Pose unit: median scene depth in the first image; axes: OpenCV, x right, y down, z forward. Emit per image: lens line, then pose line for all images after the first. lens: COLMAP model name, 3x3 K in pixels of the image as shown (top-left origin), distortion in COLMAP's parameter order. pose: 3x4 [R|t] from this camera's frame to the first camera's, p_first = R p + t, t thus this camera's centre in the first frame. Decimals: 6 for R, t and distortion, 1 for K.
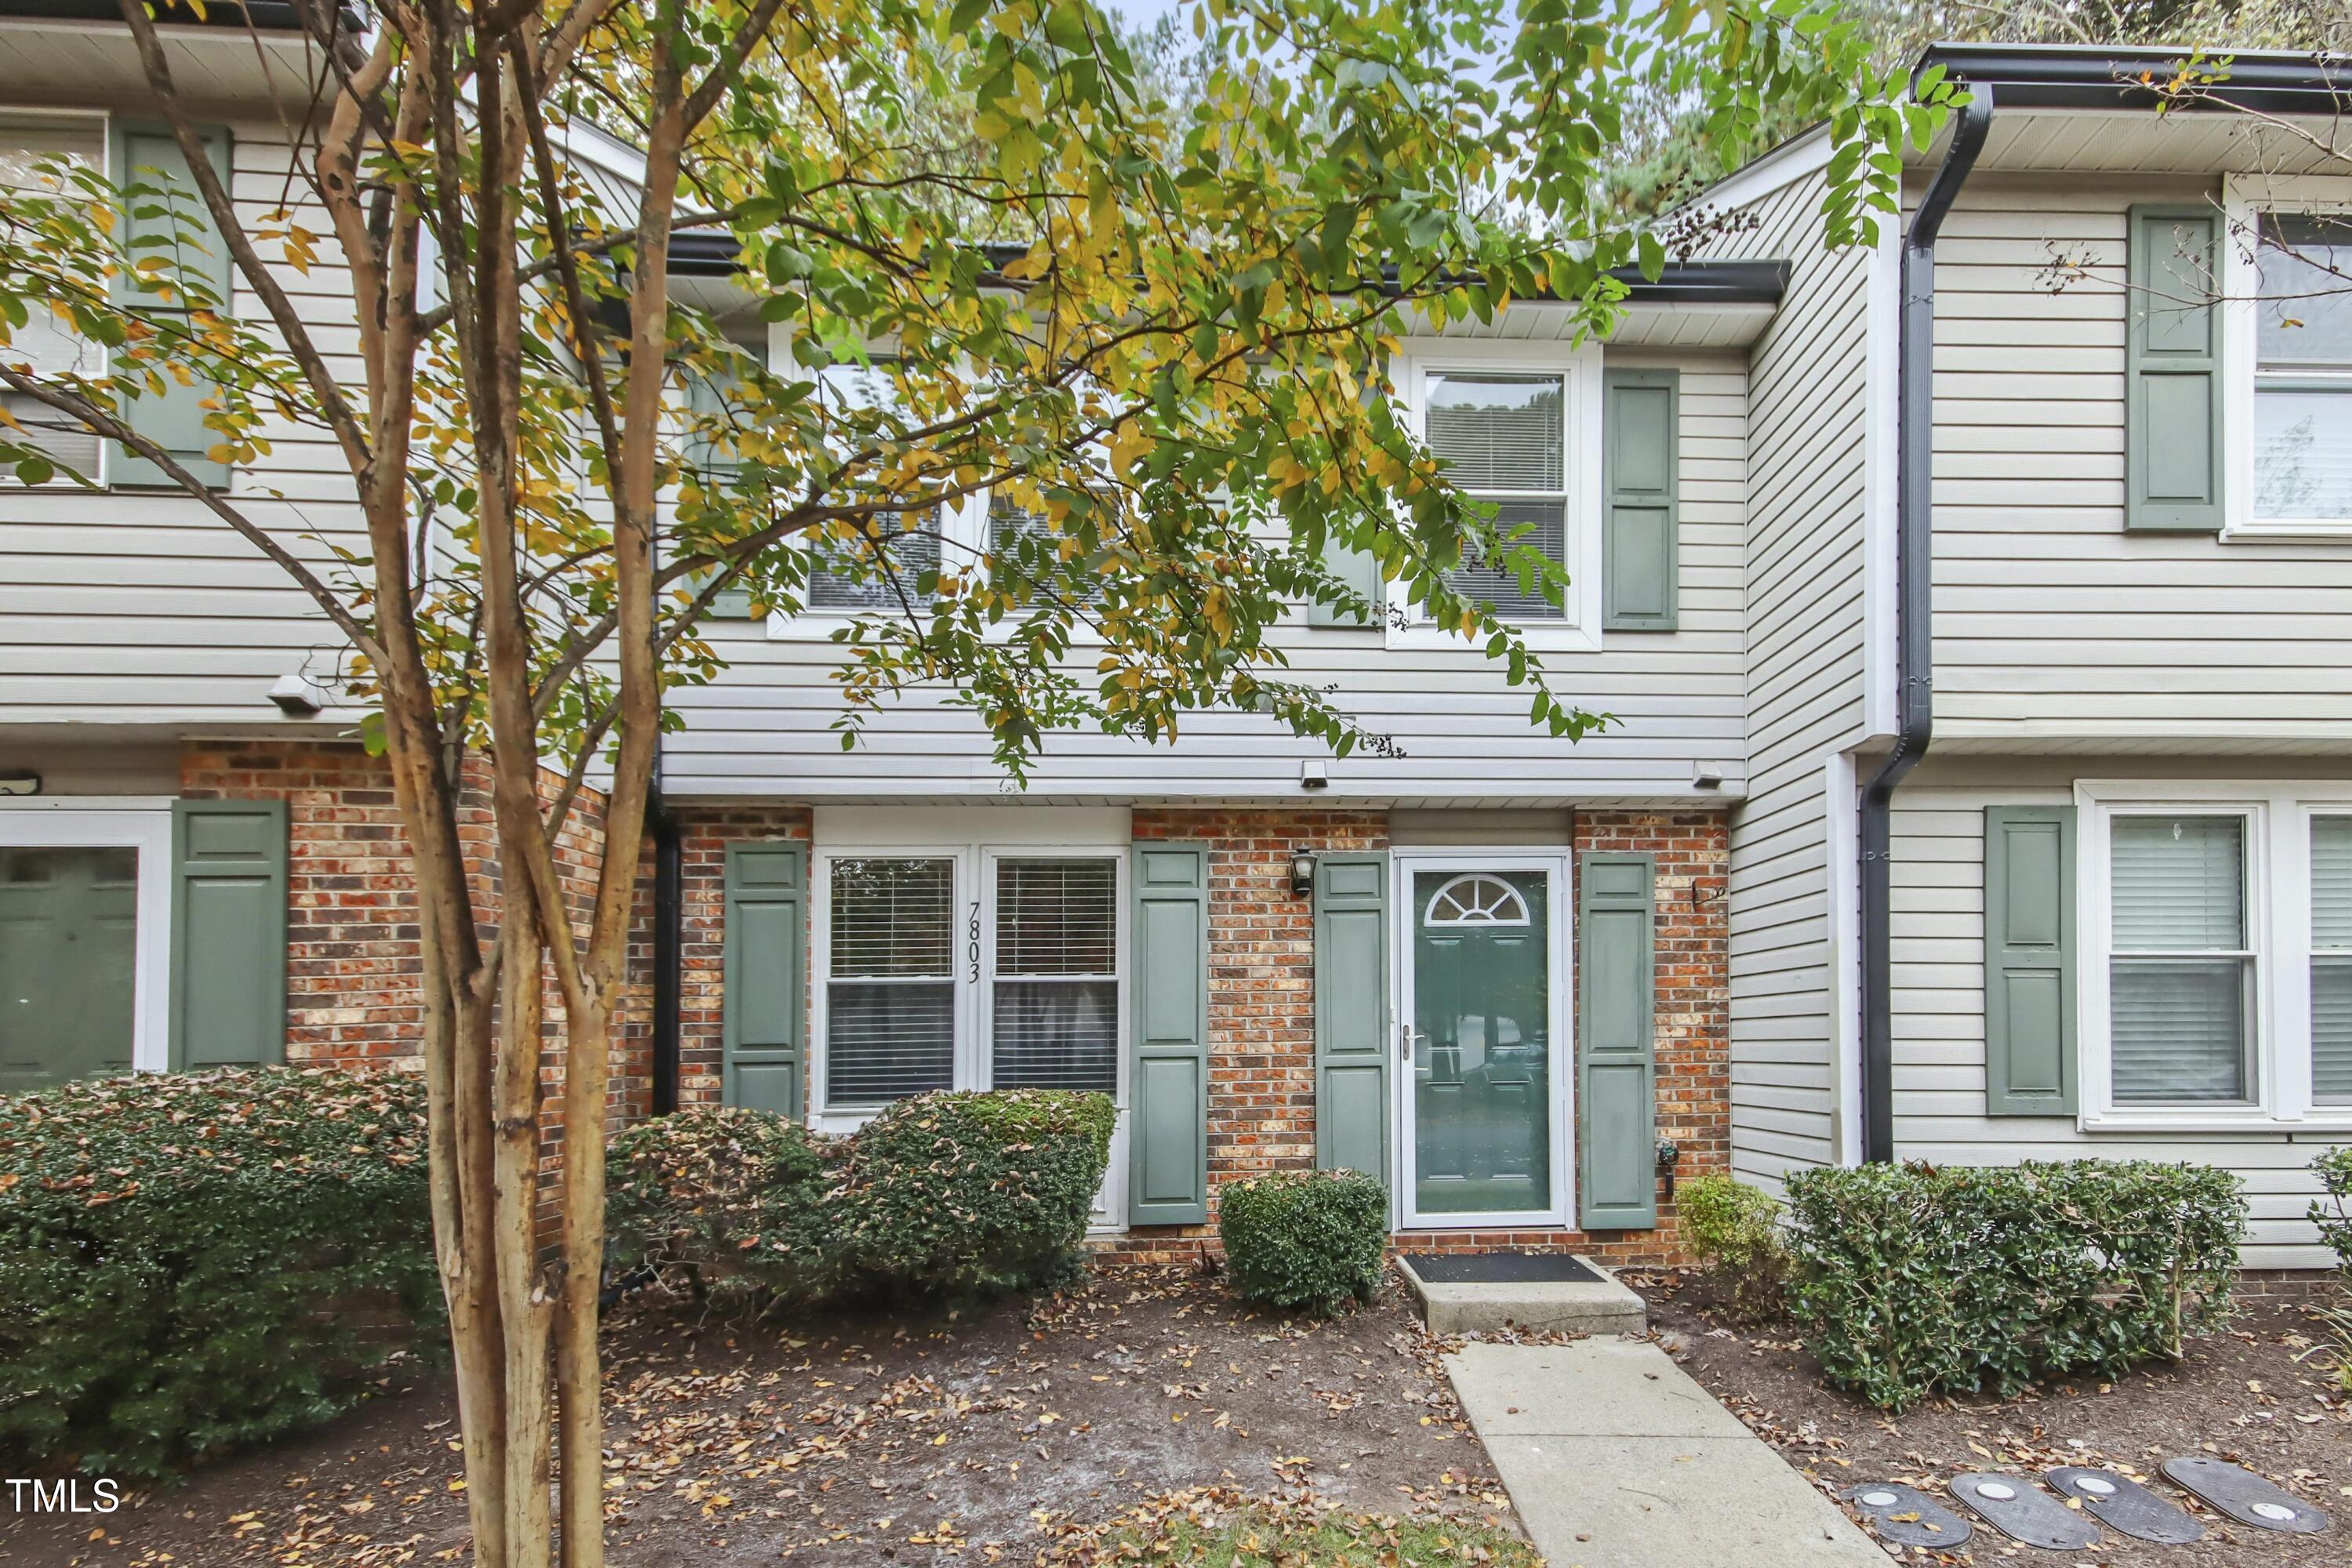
lens RADIAL K [[1105.5, 0, 1273.7], [0, 1105.5, 788.3], [0, 0, 1]] dist [0.038286, -0.000110]
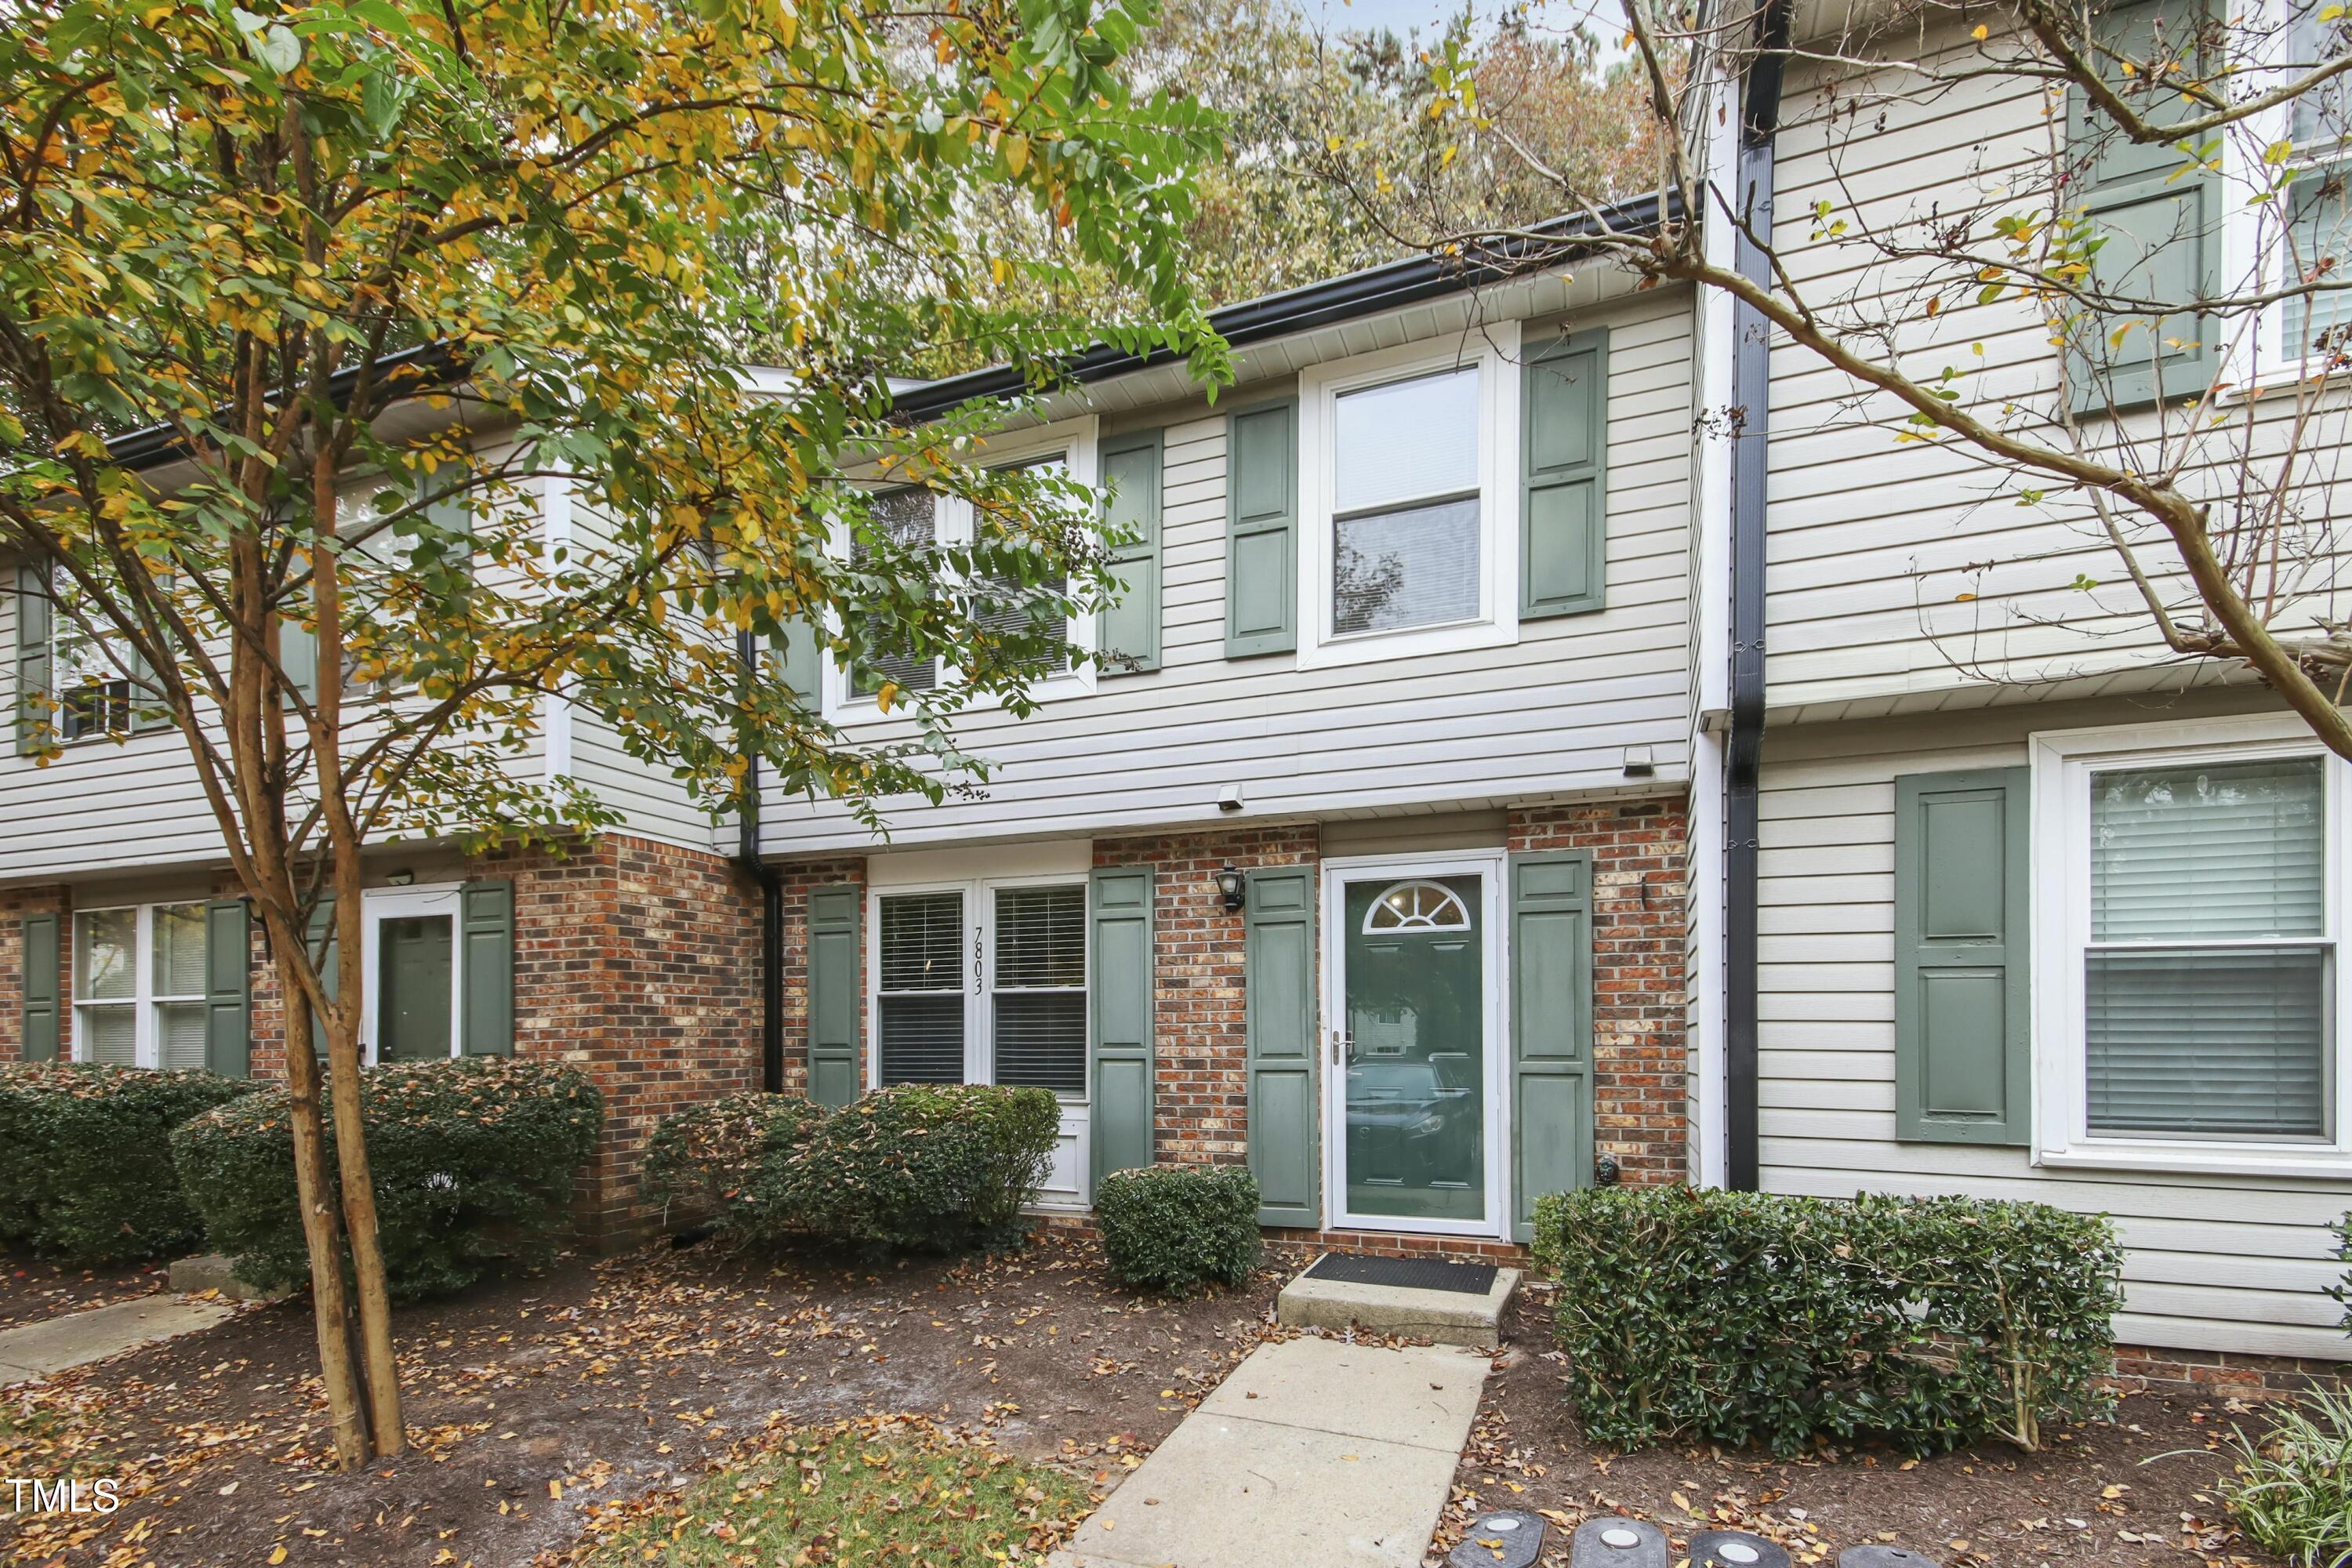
lens RADIAL K [[1105.5, 0, 1273.7], [0, 1105.5, 788.3], [0, 0, 1]] dist [0.038286, -0.000110]
pose [[0.910719, -0.083529, -0.404492, 0.523796], [0.084461, 0.996305, -0.015575, -0.001251], [0.404298, -0.019979, 0.914409, 0.035965]]
